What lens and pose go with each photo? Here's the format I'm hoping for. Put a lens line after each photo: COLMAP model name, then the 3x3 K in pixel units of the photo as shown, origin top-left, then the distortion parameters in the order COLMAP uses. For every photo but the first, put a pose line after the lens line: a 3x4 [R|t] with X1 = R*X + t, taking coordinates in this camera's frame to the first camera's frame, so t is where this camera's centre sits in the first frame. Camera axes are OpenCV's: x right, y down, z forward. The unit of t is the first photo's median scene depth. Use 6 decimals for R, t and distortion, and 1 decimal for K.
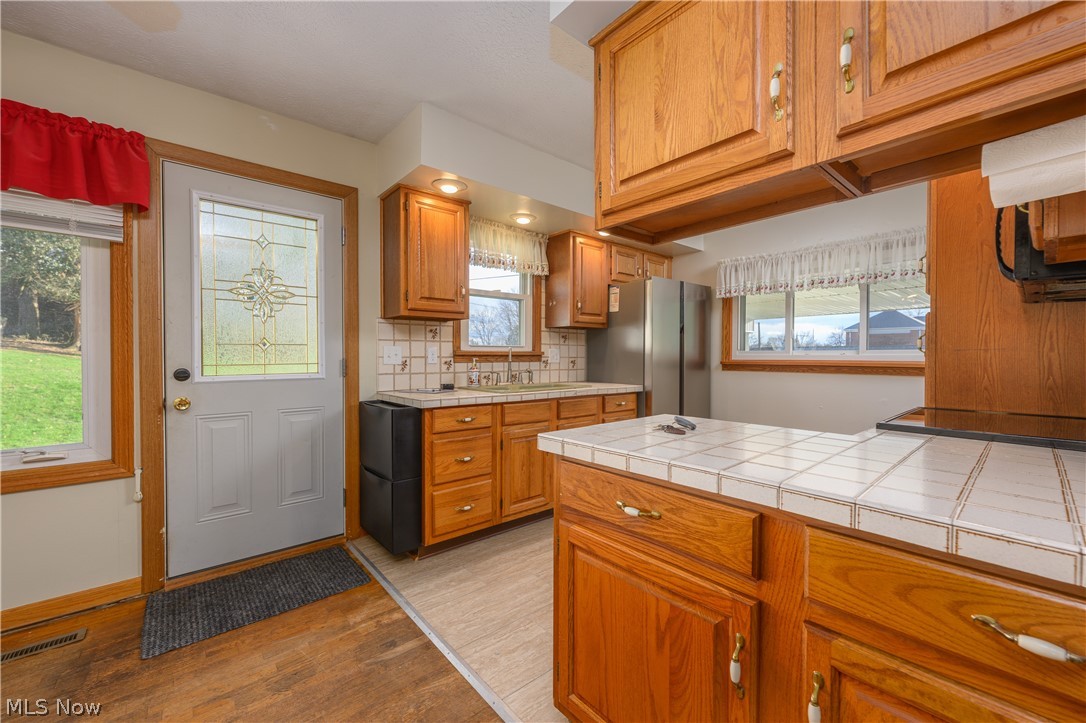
lens RADIAL K [[427.6, 0, 541.6], [0, 427.6, 360.4], [0, 0, 1]] dist [-0.001273, -0.000239]
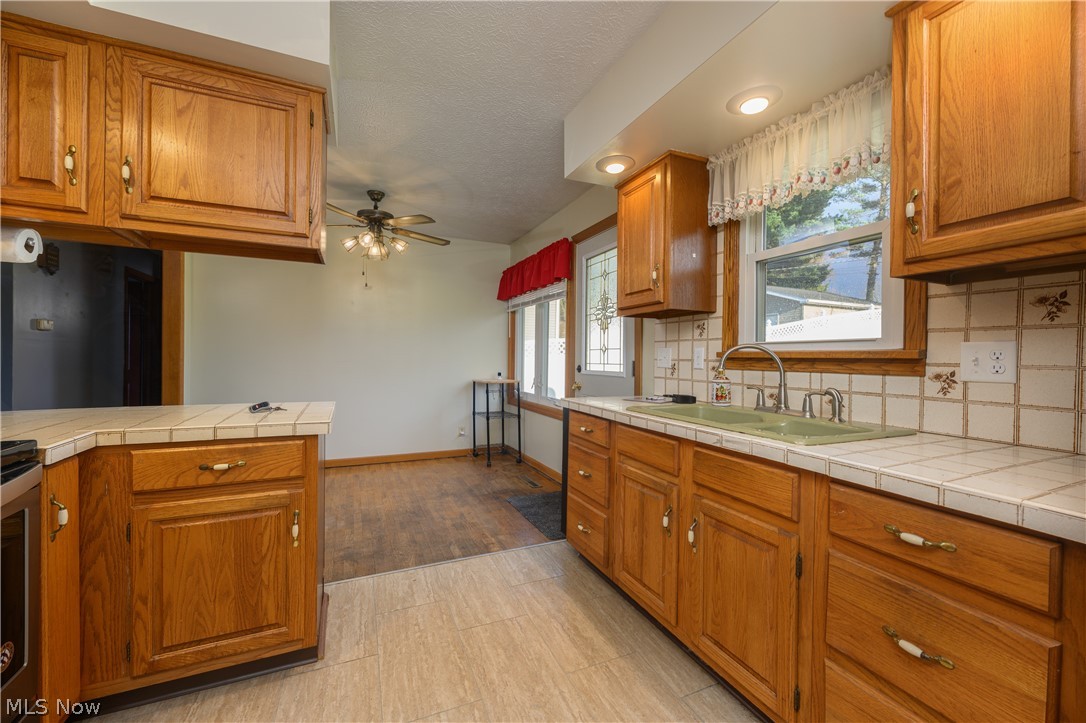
lens RADIAL K [[427.6, 0, 539.6], [0, 427.6, 357.0], [0, 0, 1]] dist [-0.001273, -0.000239]
pose [[-0.290581, -0.002684, -0.956847, 0.743458], [-0.021342, 0.999765, 0.003677, -0.013668], [0.956612, 0.021490, -0.290570, 1.229803]]
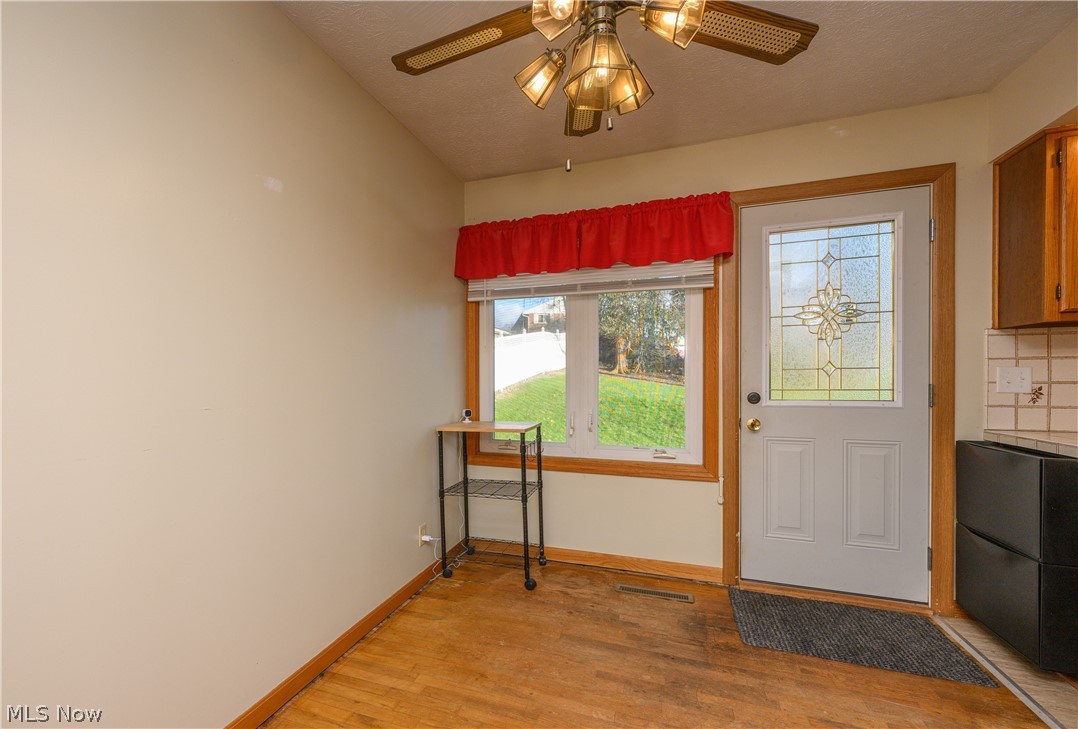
lens RADIAL K [[459.3, 0, 496.0], [0, 459.3, 381.5], [0, 0, 1]] dist [0.003753, 0.000785]
pose [[0.486526, 0.007219, -0.873636, -0.120032], [-0.005705, 0.999971, 0.005086, -0.010178], [0.873648, 0.002510, 0.486553, -0.141373]]
